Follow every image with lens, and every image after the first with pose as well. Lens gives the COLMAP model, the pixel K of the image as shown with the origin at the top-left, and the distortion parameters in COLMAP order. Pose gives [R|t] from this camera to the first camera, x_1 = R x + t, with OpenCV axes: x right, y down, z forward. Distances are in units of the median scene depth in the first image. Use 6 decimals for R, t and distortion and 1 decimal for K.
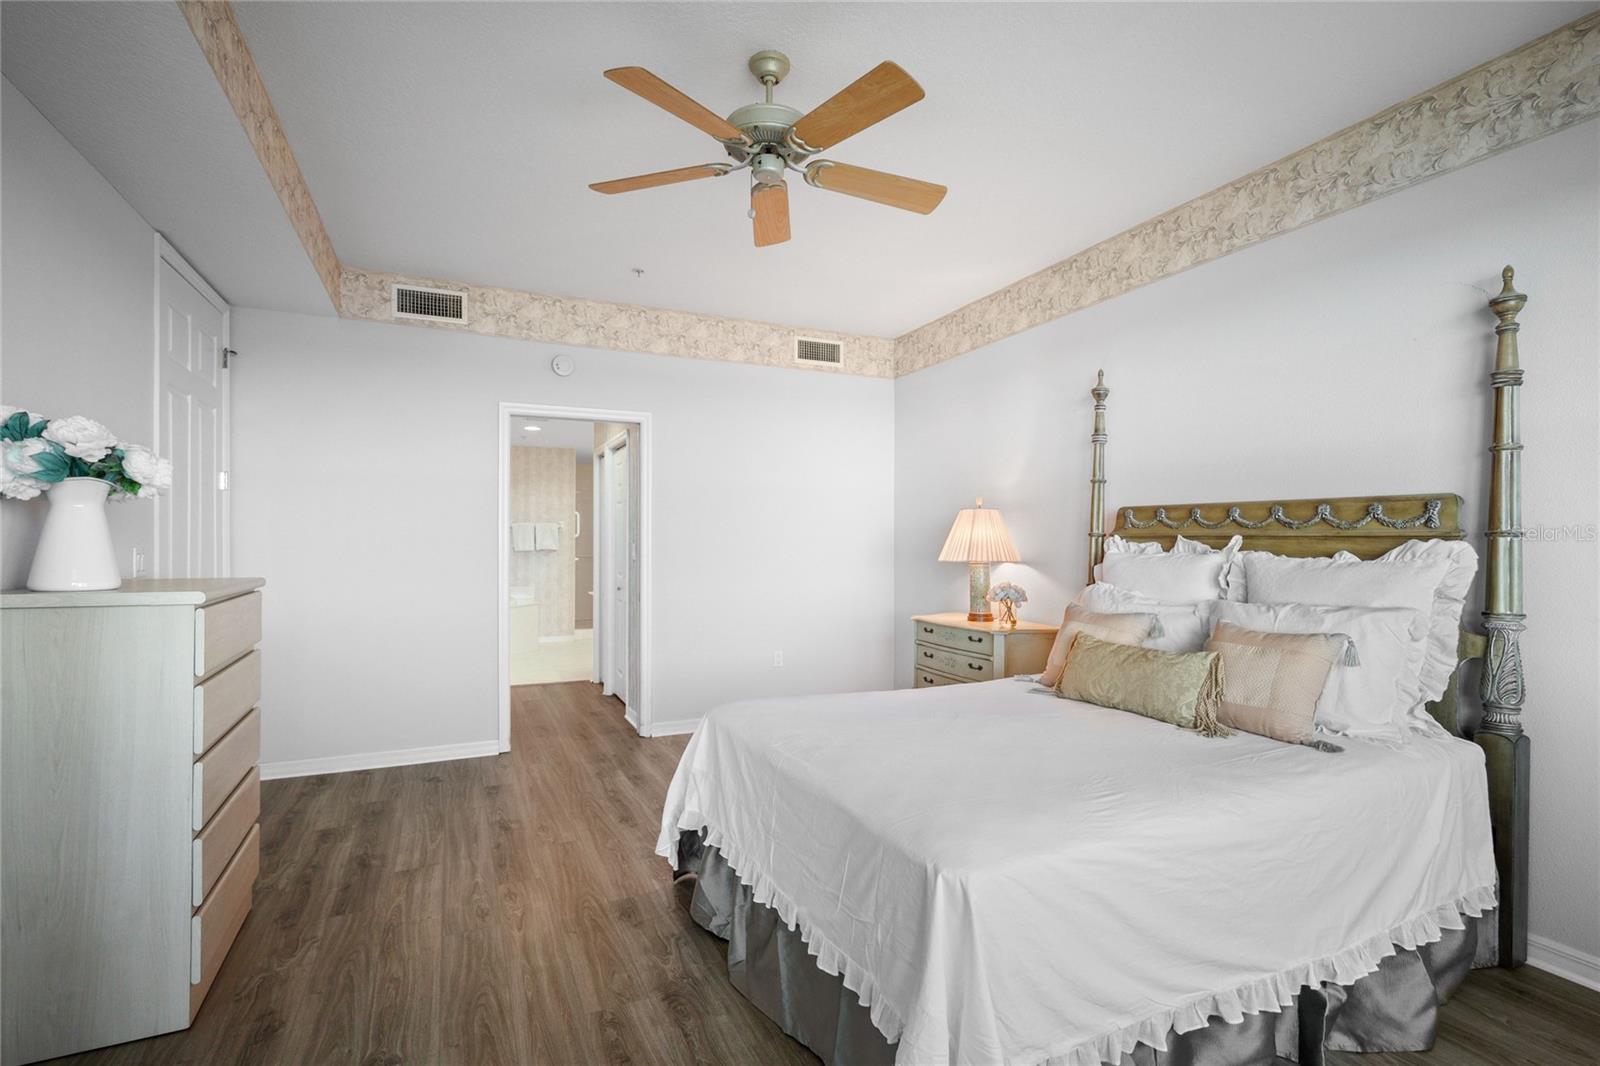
lens RADIAL K [[743.6, 0, 802.4], [0, 743.6, 540.6], [0, 0, 1]] dist [-0.000686, 0.002568]
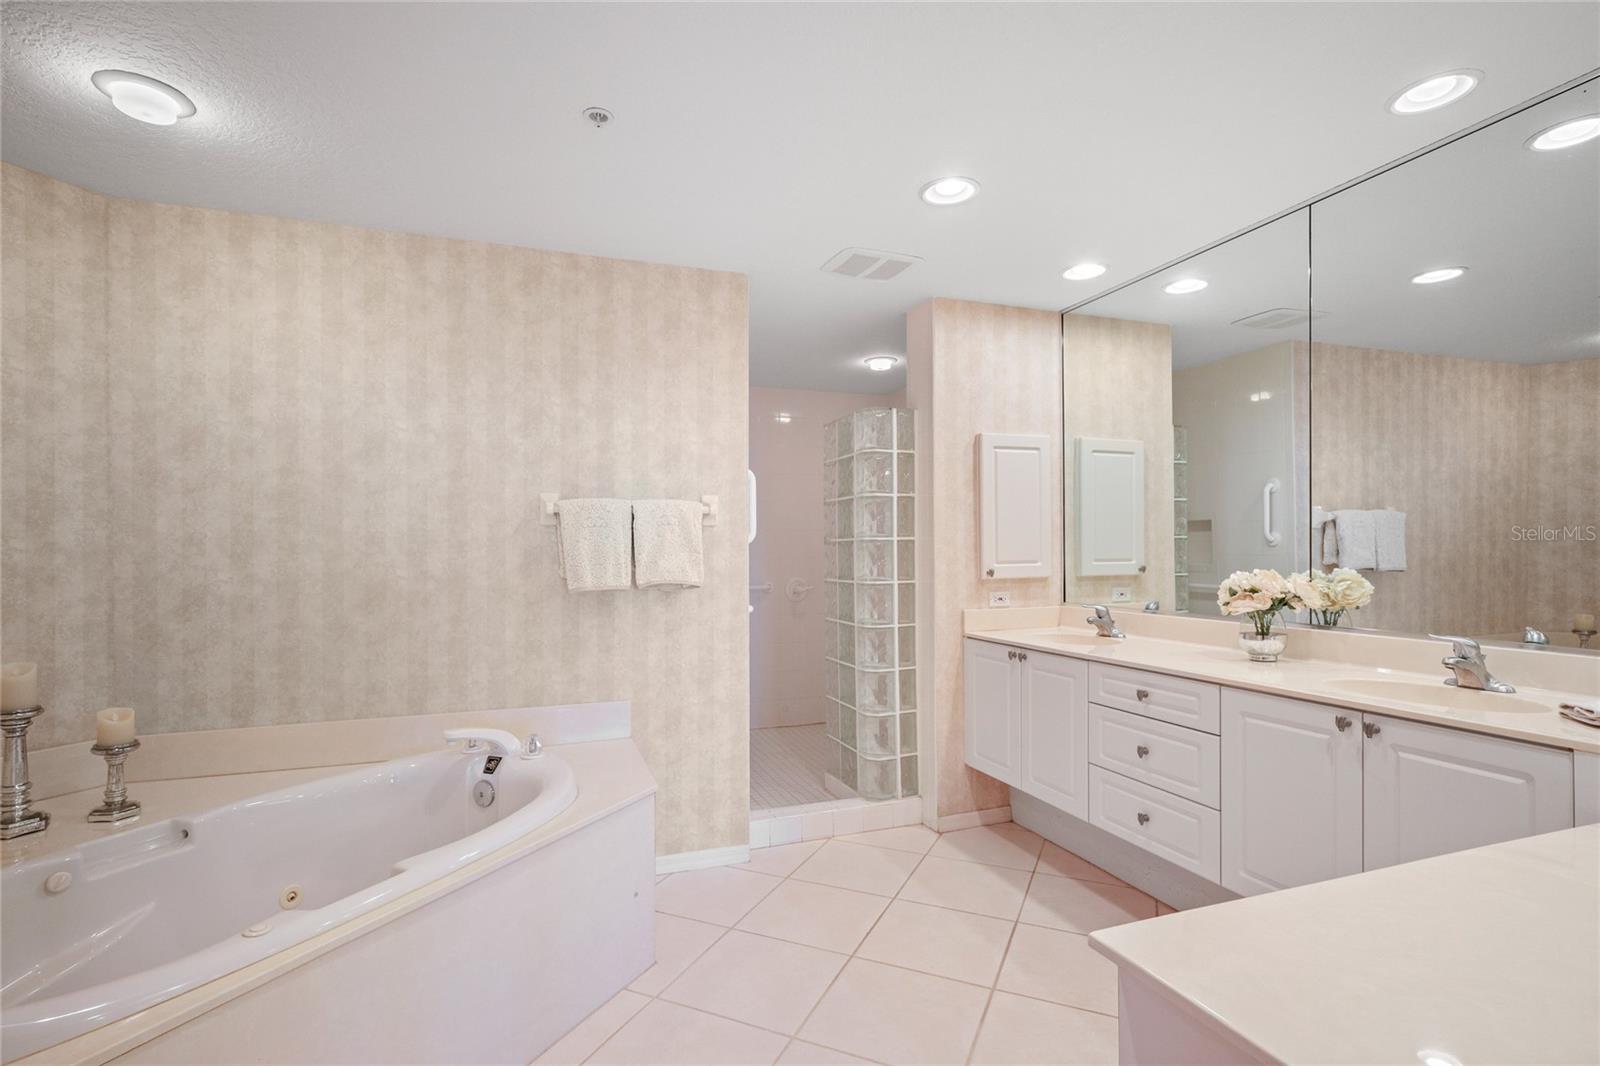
lens RADIAL K [[743.6, 0, 792.5], [0, 743.6, 548.7], [0, 0, 1]] dist [-0.000686, 0.002568]
pose [[0.994542, -0.009651, -0.103889, -0.257033], [0.009576, 0.999953, -0.001229, -0.002073], [0.103896, 0.000227, 0.994588, 0.687865]]
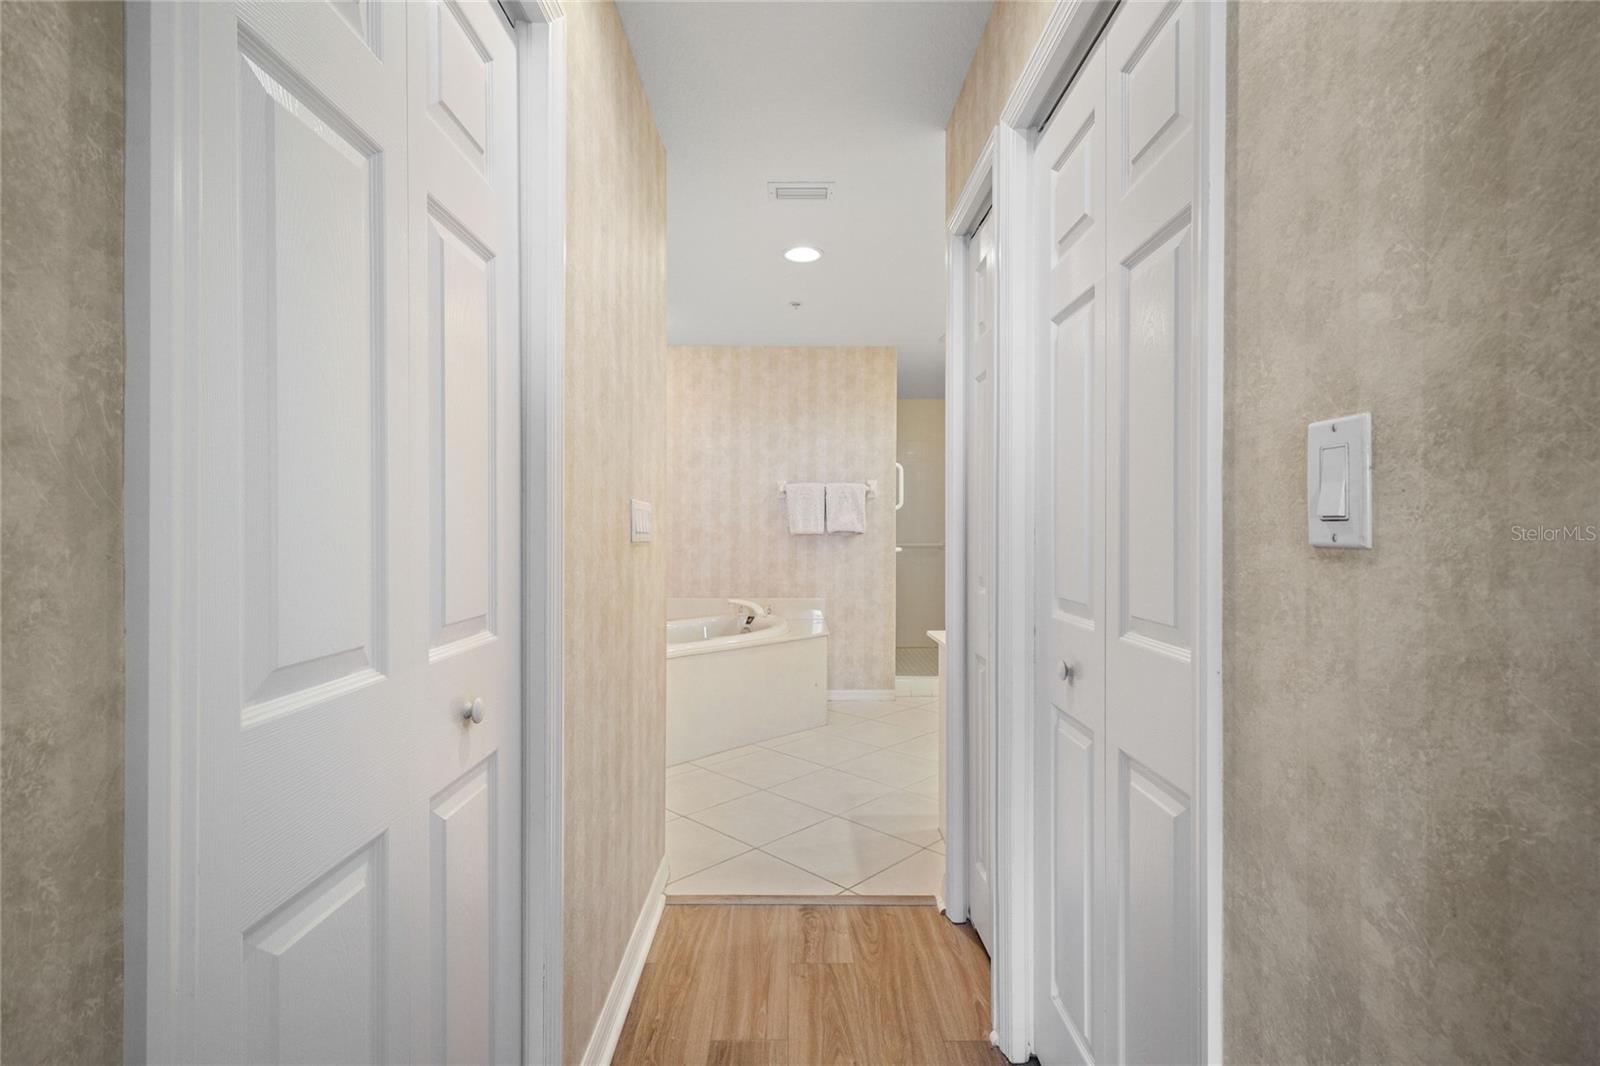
lens RADIAL K [[743.6, 0, 797.1], [0, 743.6, 528.4], [0, 0, 1]] dist [-0.000686, 0.002568]
pose [[0.904085, -0.000983, -0.427352, -0.141215], [0.000471, 0.999999, -0.001303, 0.010160], [0.427353, 0.000976, 0.904084, 0.486230]]
